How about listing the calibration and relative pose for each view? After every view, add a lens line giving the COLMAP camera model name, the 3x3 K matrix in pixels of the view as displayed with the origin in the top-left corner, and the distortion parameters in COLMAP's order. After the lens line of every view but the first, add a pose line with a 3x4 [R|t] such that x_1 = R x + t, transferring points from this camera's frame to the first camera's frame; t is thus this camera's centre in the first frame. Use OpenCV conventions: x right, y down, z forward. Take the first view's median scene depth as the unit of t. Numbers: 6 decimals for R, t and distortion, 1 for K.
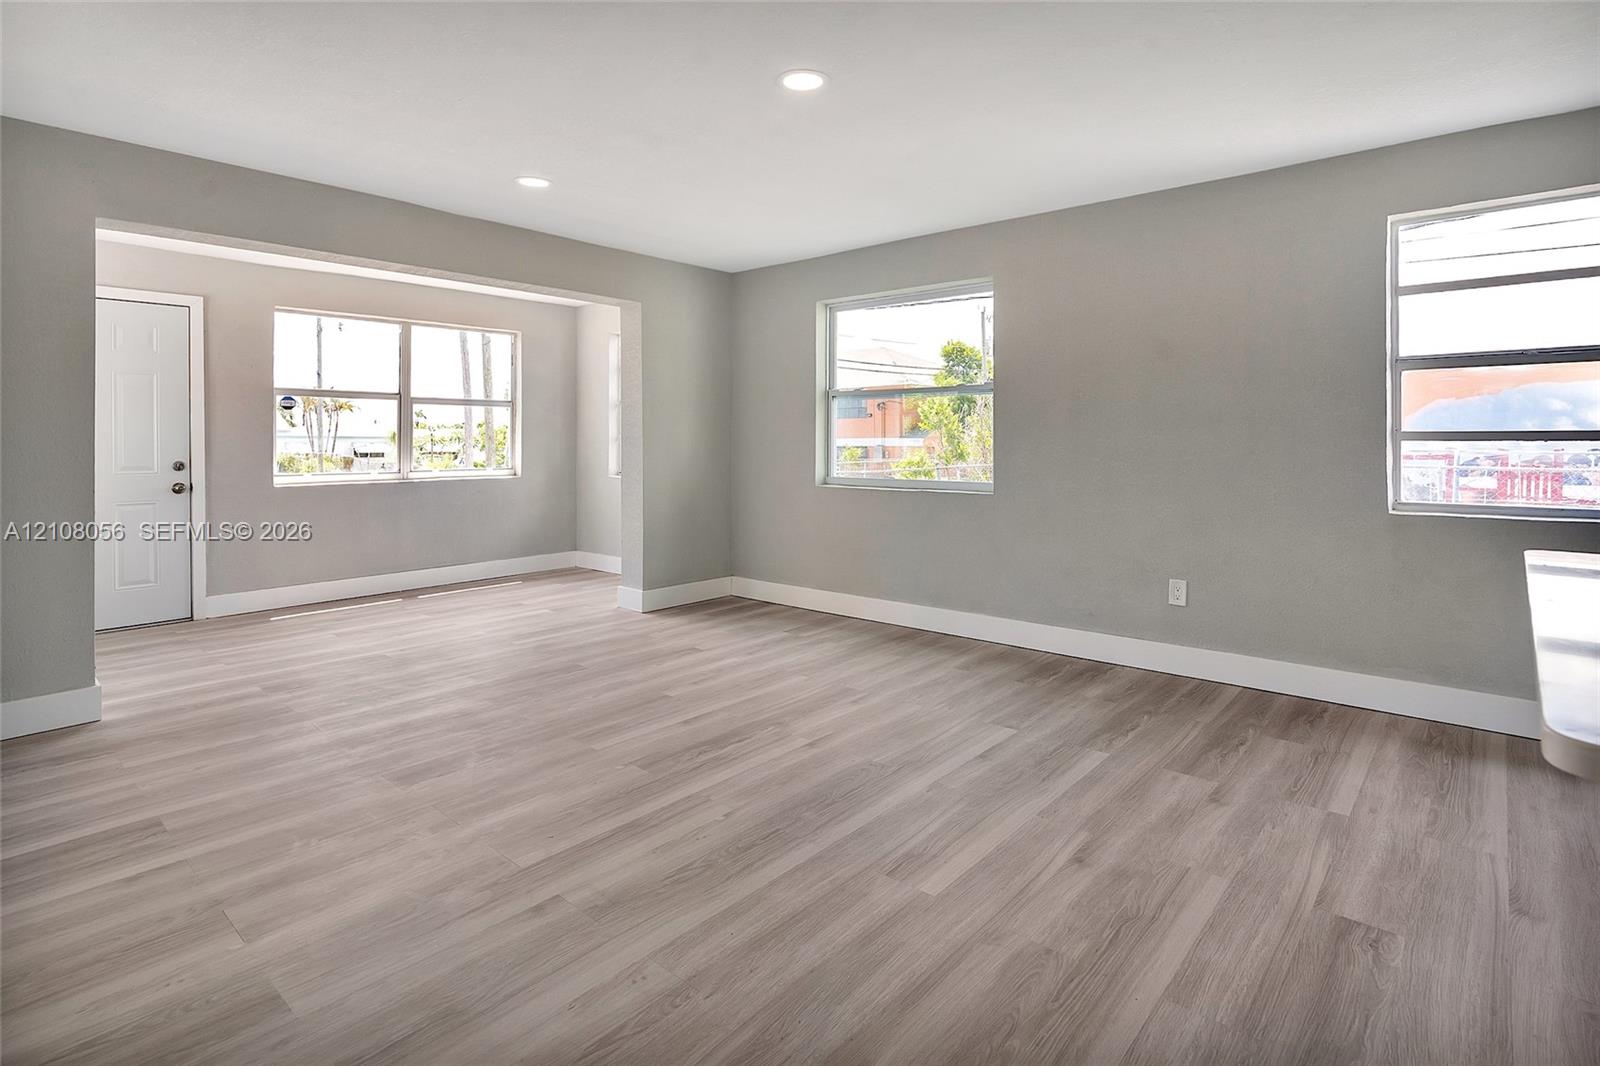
lens RADIAL K [[800.2, 0, 797.1], [0, 800.2, 441.0], [0, 0, 1]] dist [-0.003667, -0.000013]
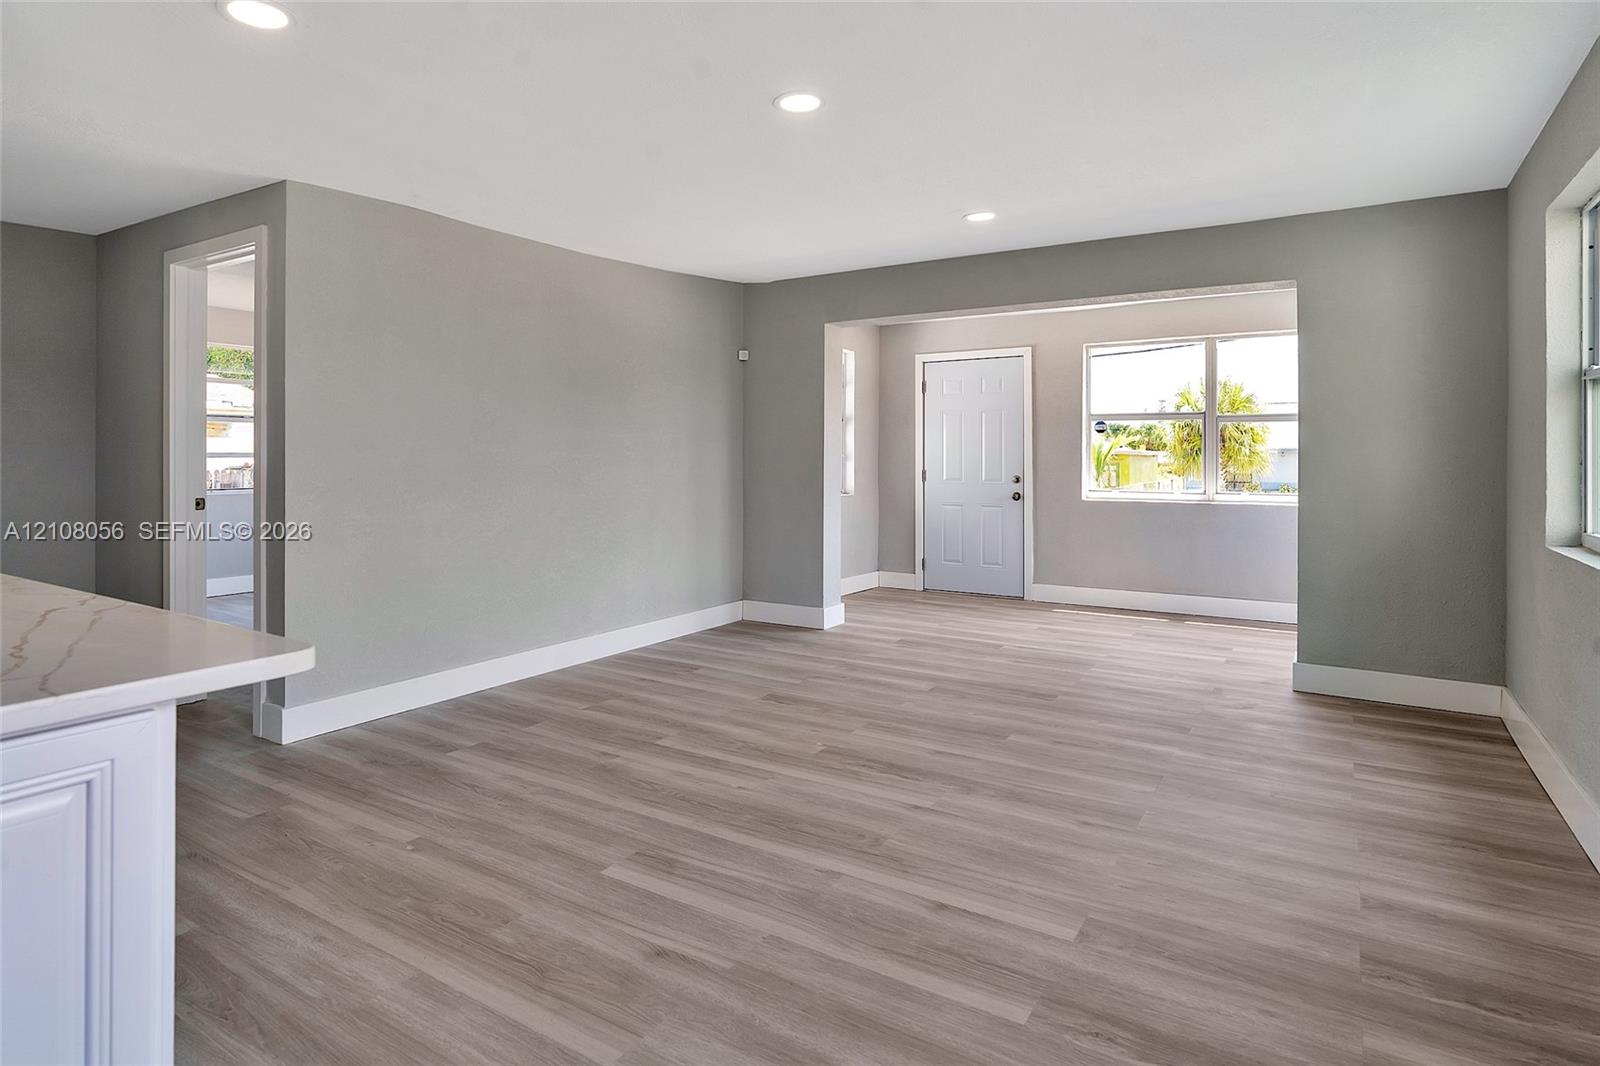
lens RADIAL K [[858.3, 0, 805.4], [0, 858.3, 458.5], [0, 0, 1]] dist [-0.003160, 0.000066]
pose [[0.161815, 0.001833, -0.986819, 0.956784], [-0.004666, 0.999989, 0.001093, -0.004742], [0.986810, 0.004427, 0.161821, 0.748070]]
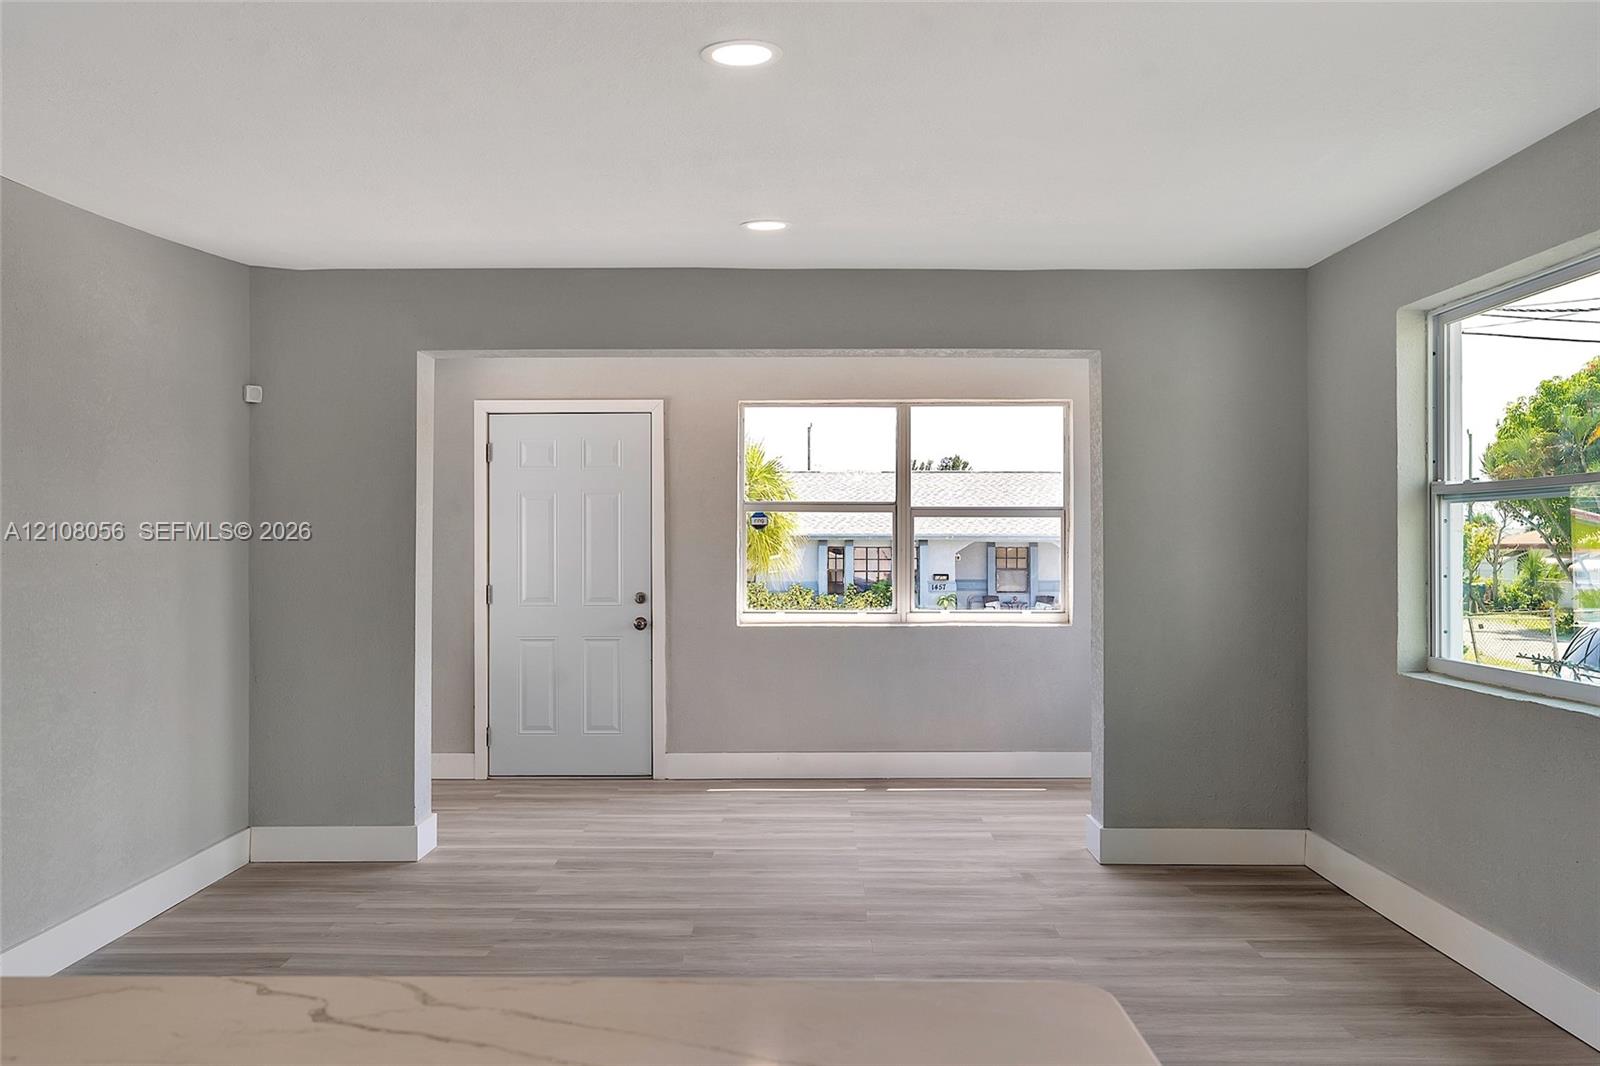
lens RADIAL K [[1361.4, 0, 800.0], [0, 1361.4, 533.0], [0, 0, 1]] dist [0.004366, -0.002050]
pose [[0.657143, -0.006220, -0.753740, 0.781095], [-0.001170, 0.999956, -0.009272, -0.044462], [0.753765, 0.006975, 0.657107, 0.276602]]
